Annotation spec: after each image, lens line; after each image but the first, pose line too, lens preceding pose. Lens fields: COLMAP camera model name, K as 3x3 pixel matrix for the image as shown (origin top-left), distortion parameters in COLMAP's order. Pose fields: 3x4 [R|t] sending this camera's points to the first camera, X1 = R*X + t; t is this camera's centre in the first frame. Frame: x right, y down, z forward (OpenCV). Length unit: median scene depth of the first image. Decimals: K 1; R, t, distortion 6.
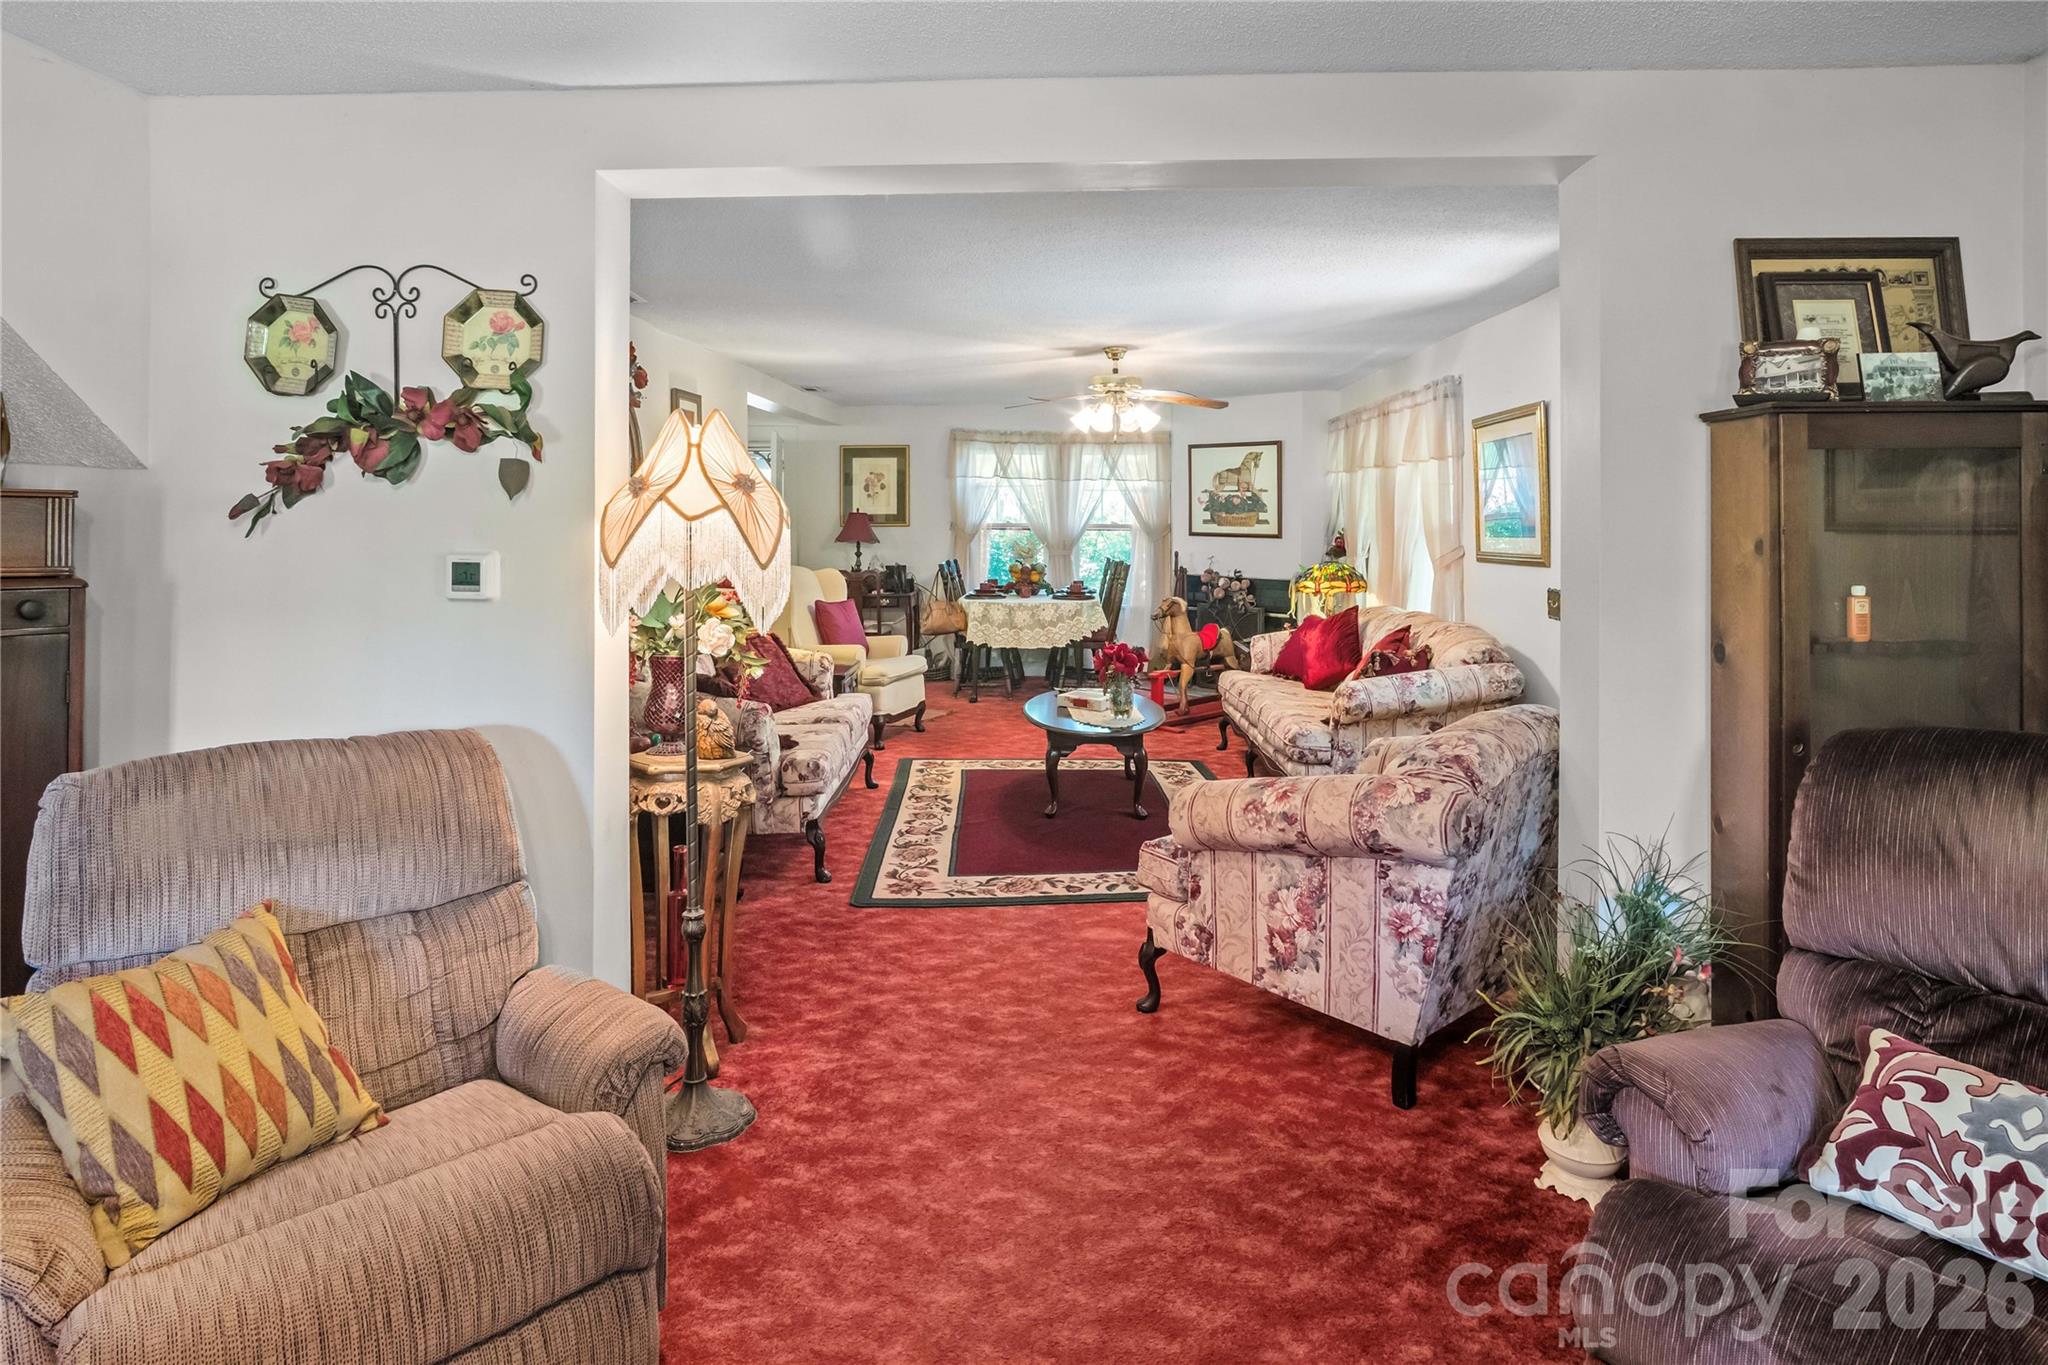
lens RADIAL K [[1162.0, 0, 1016.4], [0, 1162.0, 508.5], [0, 0, 1]] dist [-0.023553, 0.001309]
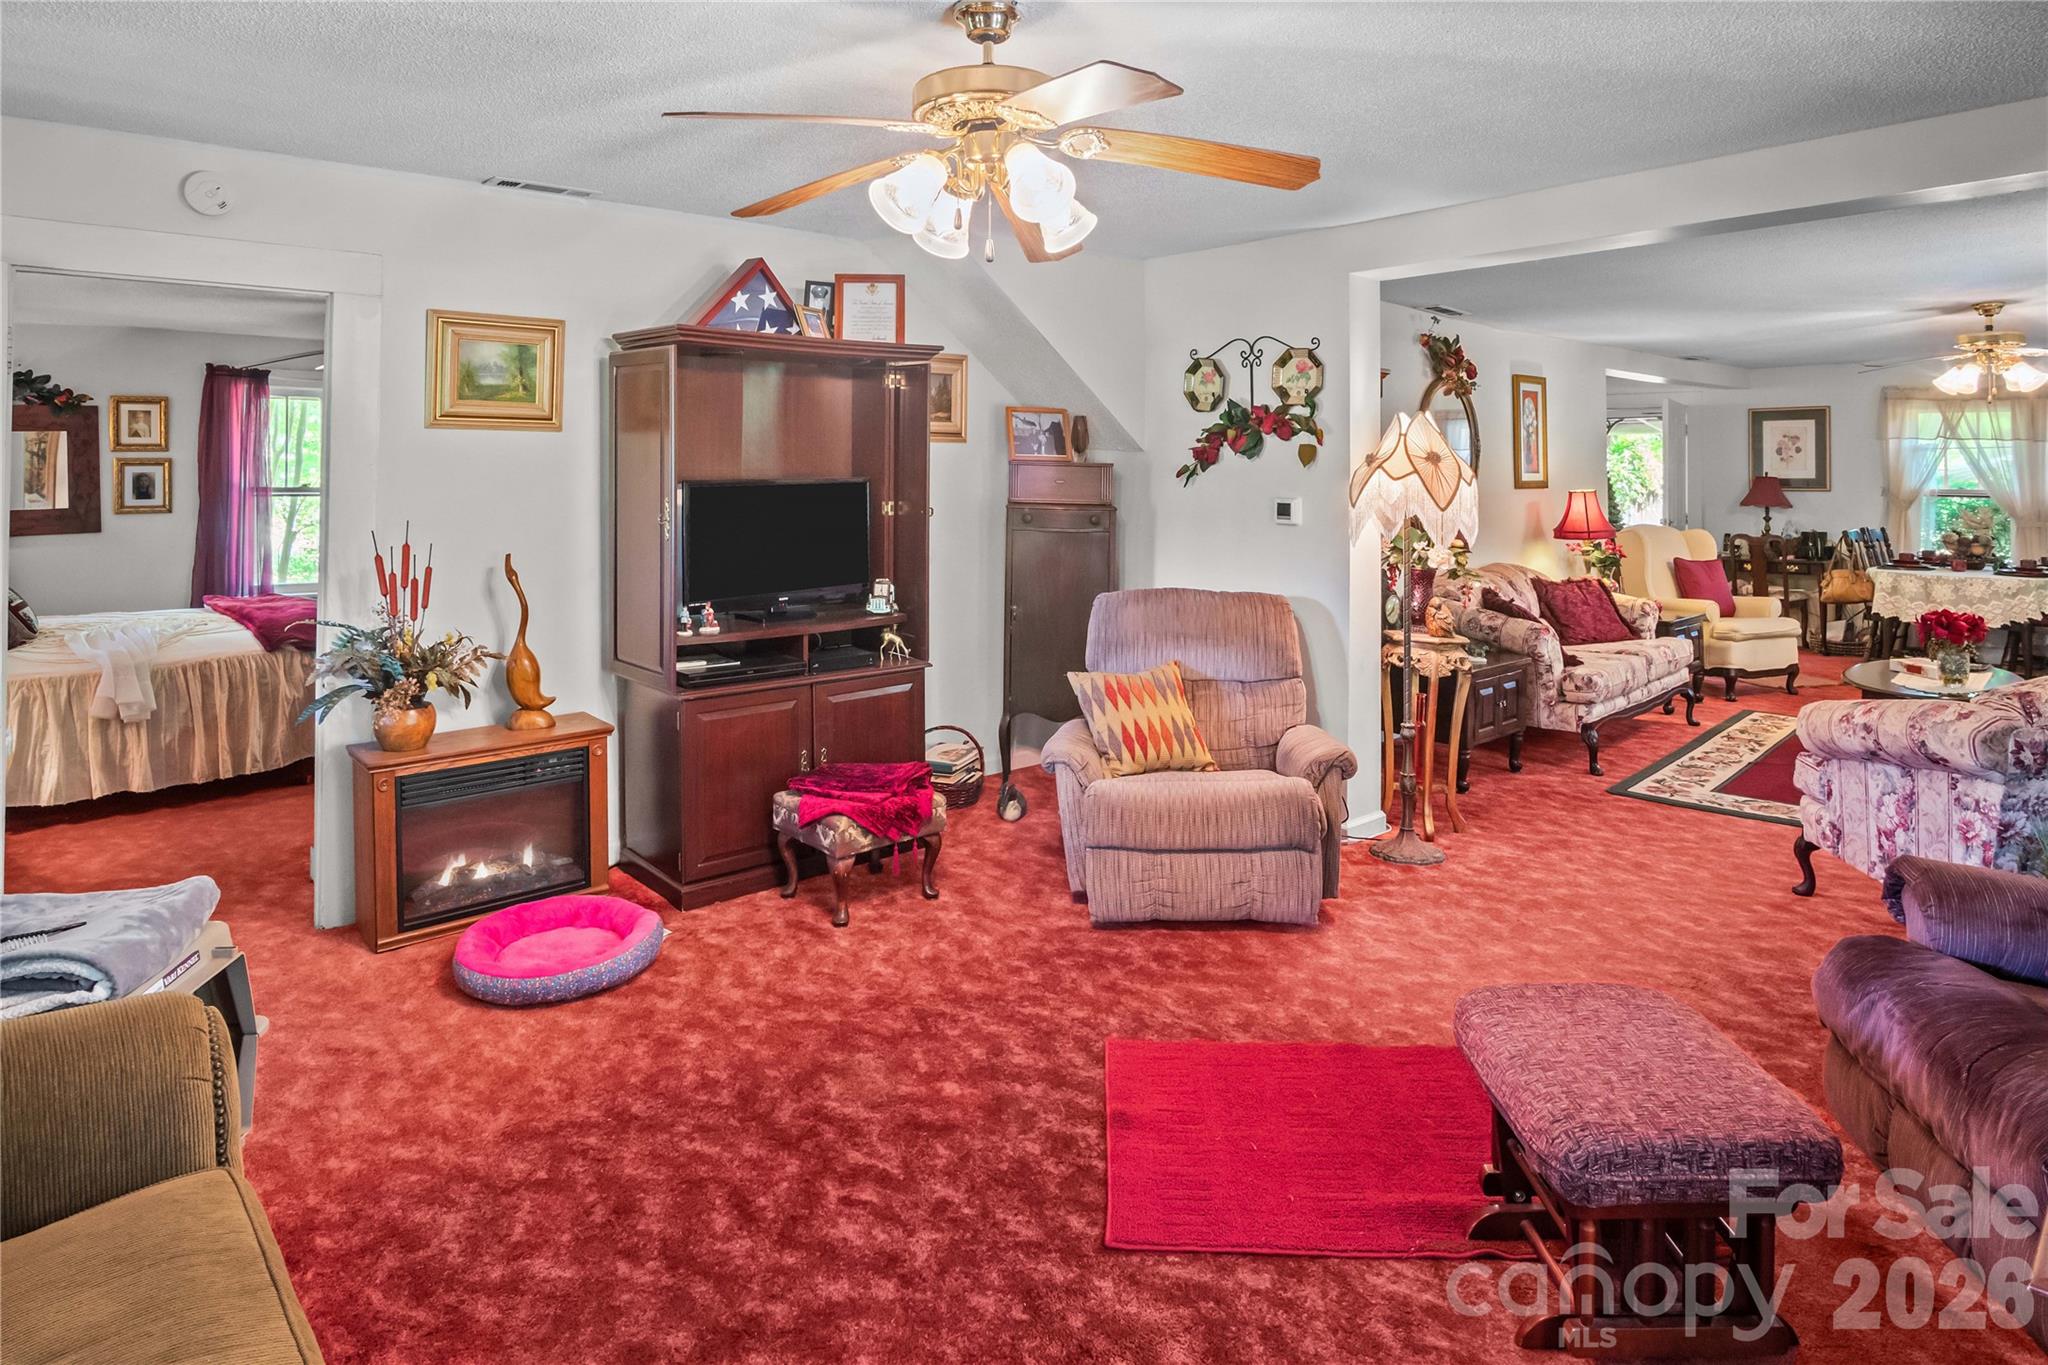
lens RADIAL K [[1150.9, 0, 1041.7], [0, 1150.9, 459.3], [0, 0, 1]] dist [-0.030097, 0.000308]
pose [[0.701504, -0.004872, -0.712649, 0.203926], [-0.002485, 0.999954, -0.009283, -0.001286], [0.712661, 0.008283, 0.701460, -0.196683]]
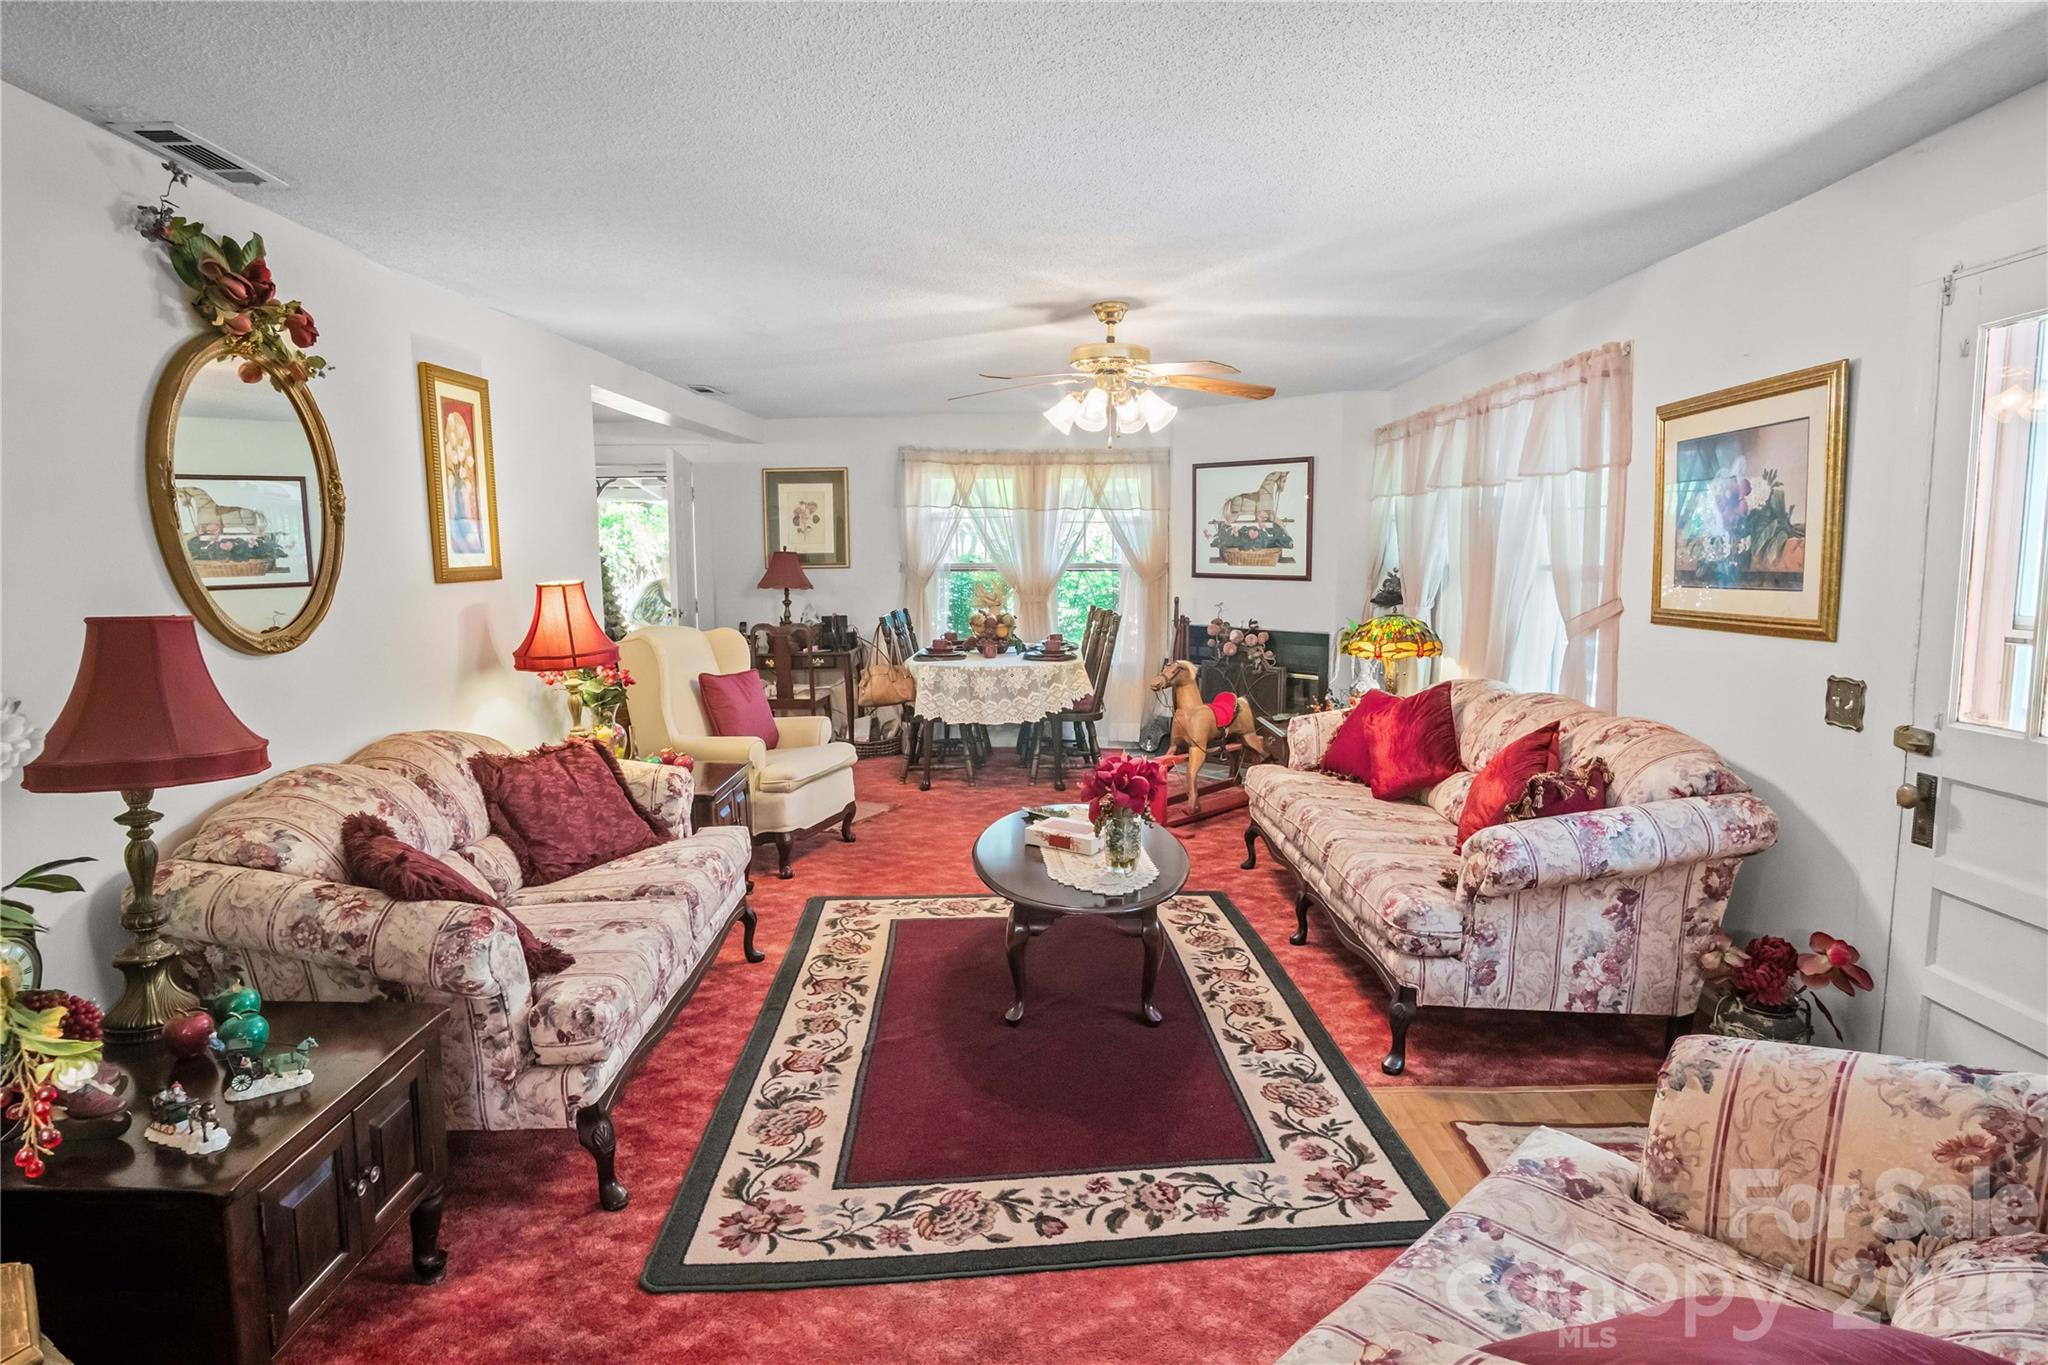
lens RADIAL K [[1139.4, 0, 1000.5], [0, 1139.4, 679.4], [0, 0, 1]] dist [-0.025128, 0.000407]
pose [[0.999962, -0.007696, 0.004151, 0.017830], [0.007150, 0.992915, 0.118614, -0.002000], [-0.005034, -0.118580, 0.992932, 0.336830]]
